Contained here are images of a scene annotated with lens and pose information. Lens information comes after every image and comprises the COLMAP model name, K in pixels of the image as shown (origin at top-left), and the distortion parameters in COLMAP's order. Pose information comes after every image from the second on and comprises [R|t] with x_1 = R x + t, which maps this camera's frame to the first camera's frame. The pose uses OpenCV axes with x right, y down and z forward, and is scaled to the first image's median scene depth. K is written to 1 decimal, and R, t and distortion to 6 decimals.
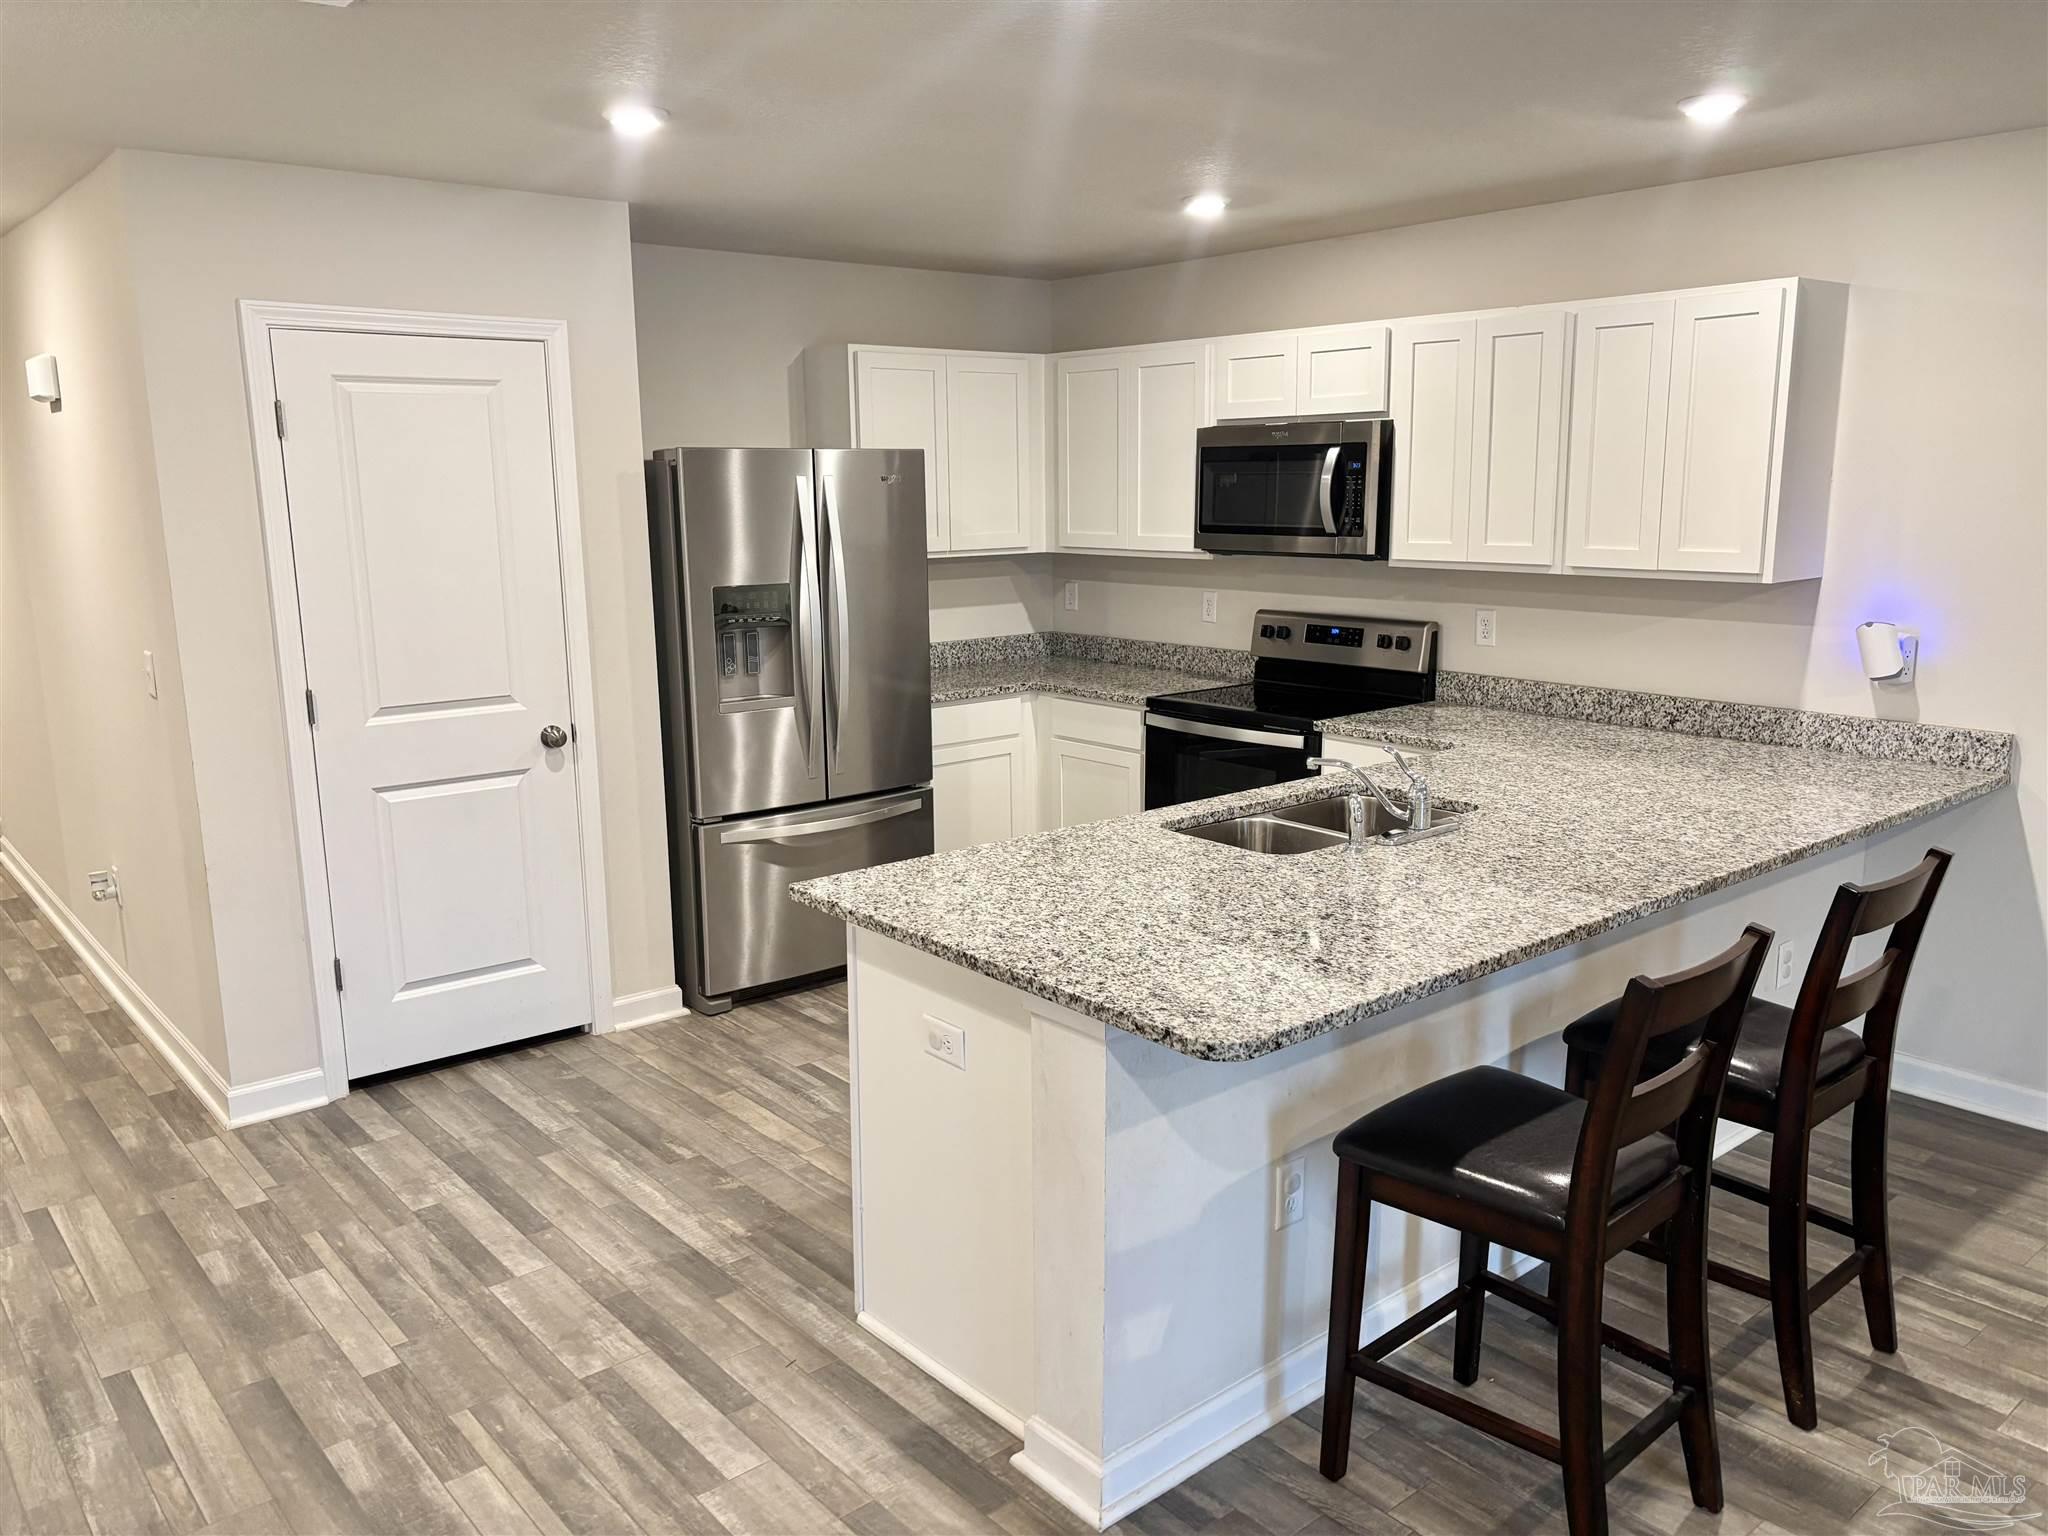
lens RADIAL K [[1465.3, 0, 1024.0], [0, 1465.3, 768.0], [0, 0, 1]] dist [0.005399, 0.000116]
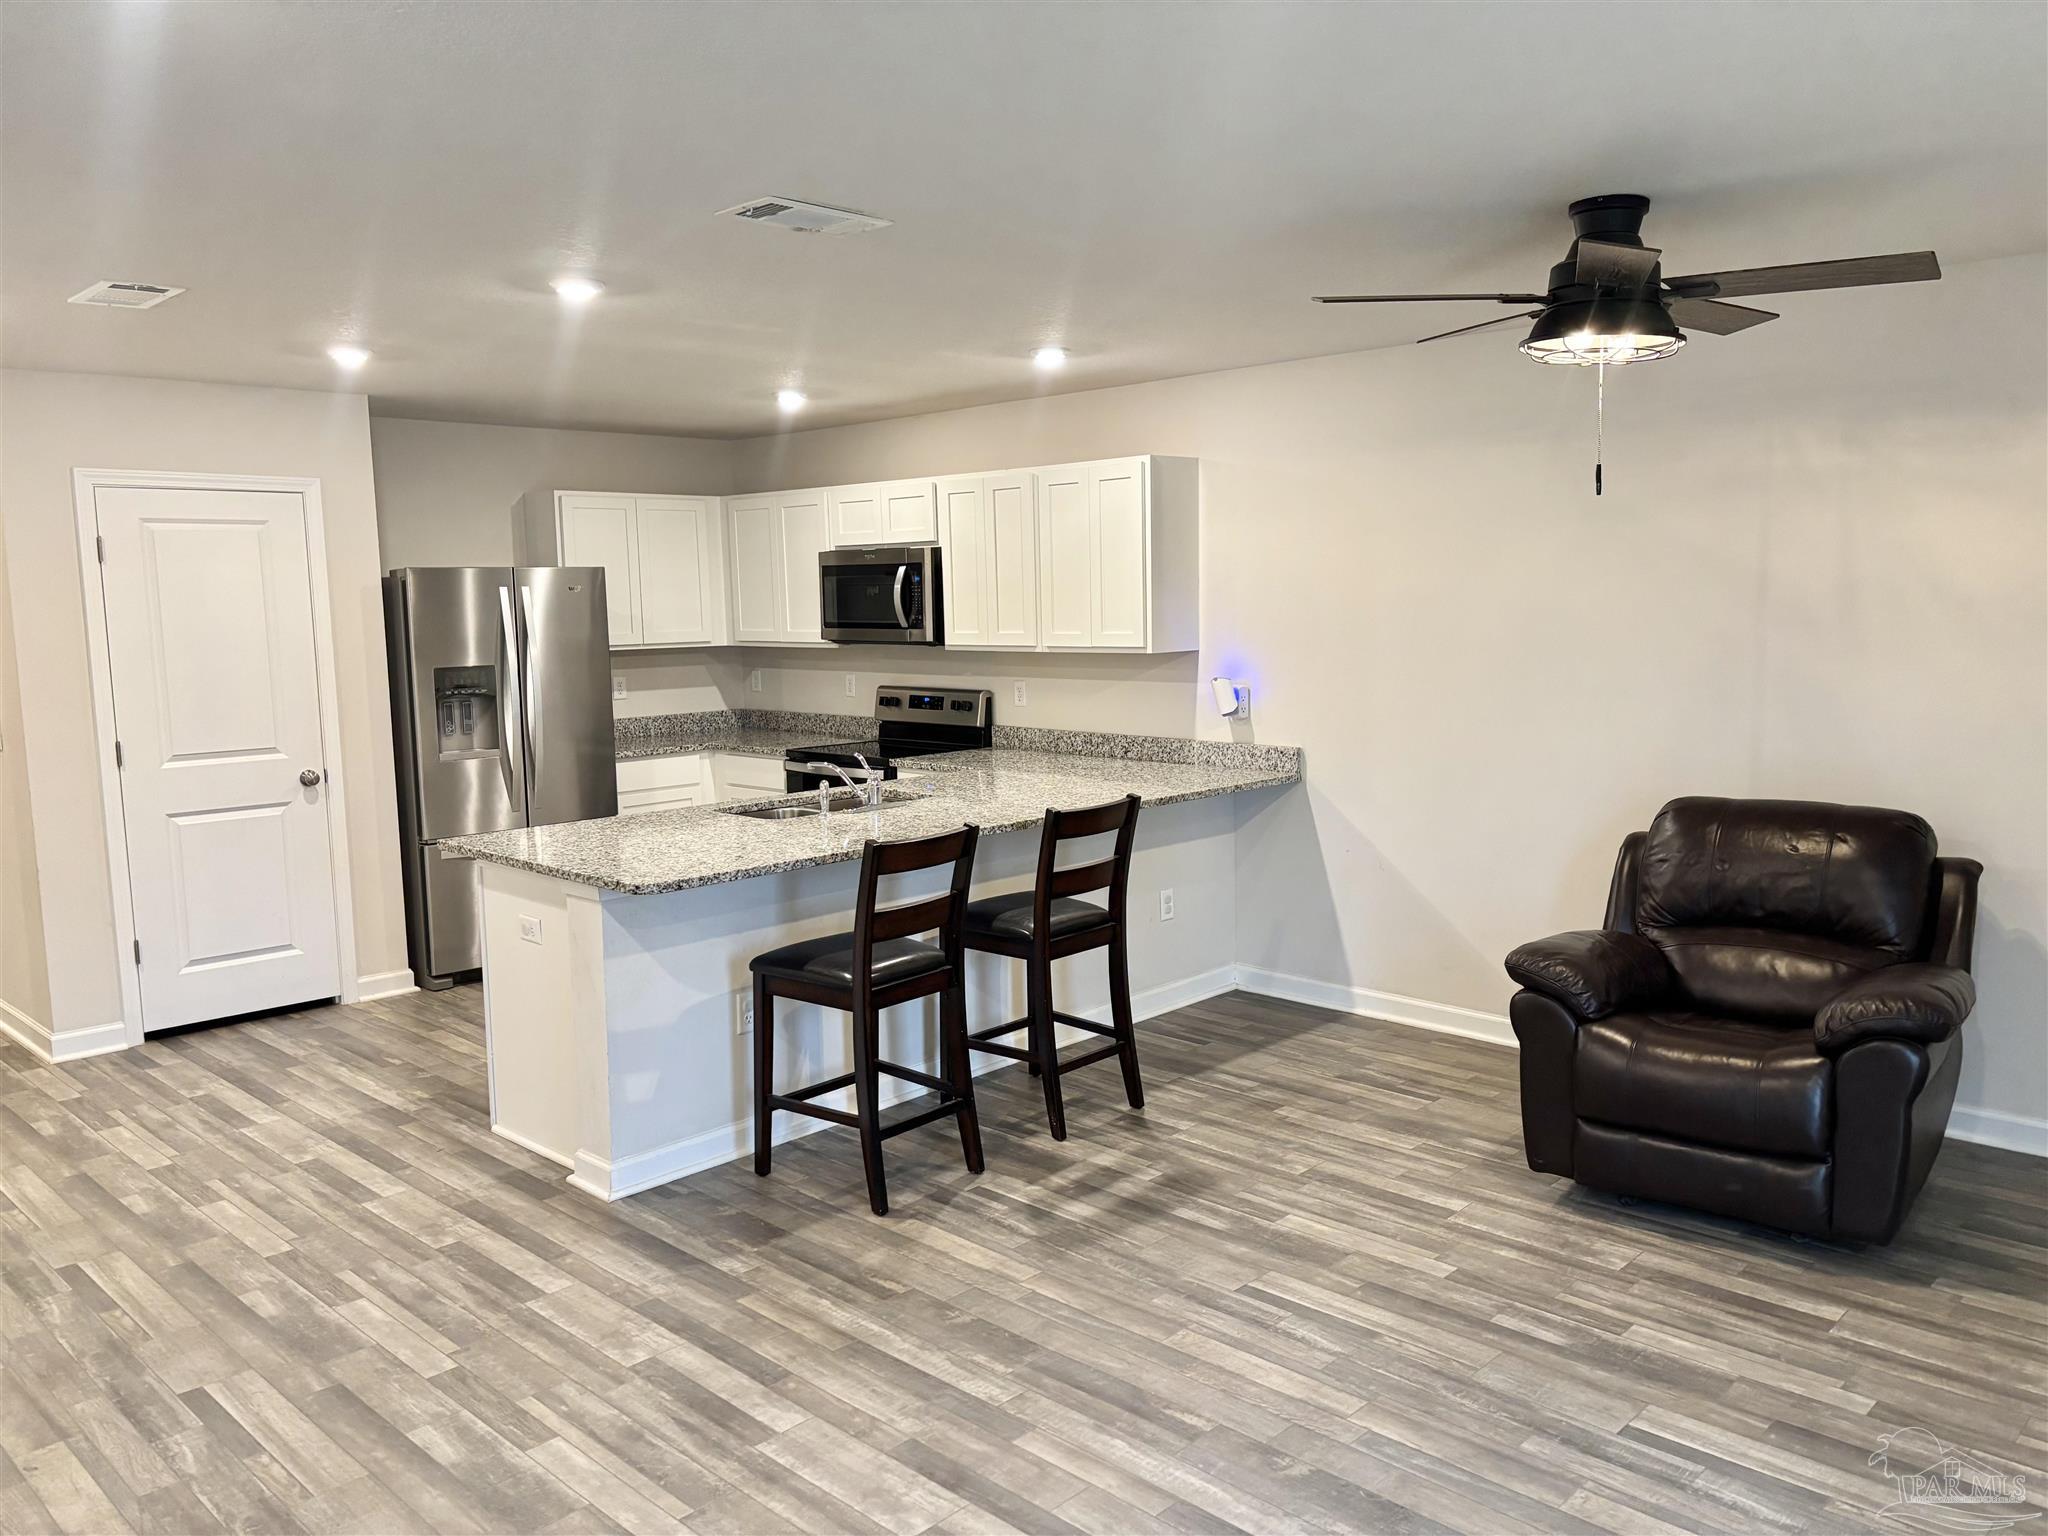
lens RADIAL K [[1428.4, 0, 1024.0], [0, 1428.4, 768.0], [0, 0, 1]] dist [0.032466, -0.043531]
pose [[0.994023, -0.020412, 0.107243, 0.203148], [0.028436, 0.996865, -0.073833, 0.090302], [-0.105399, 0.076441, 0.991488, -0.406250]]
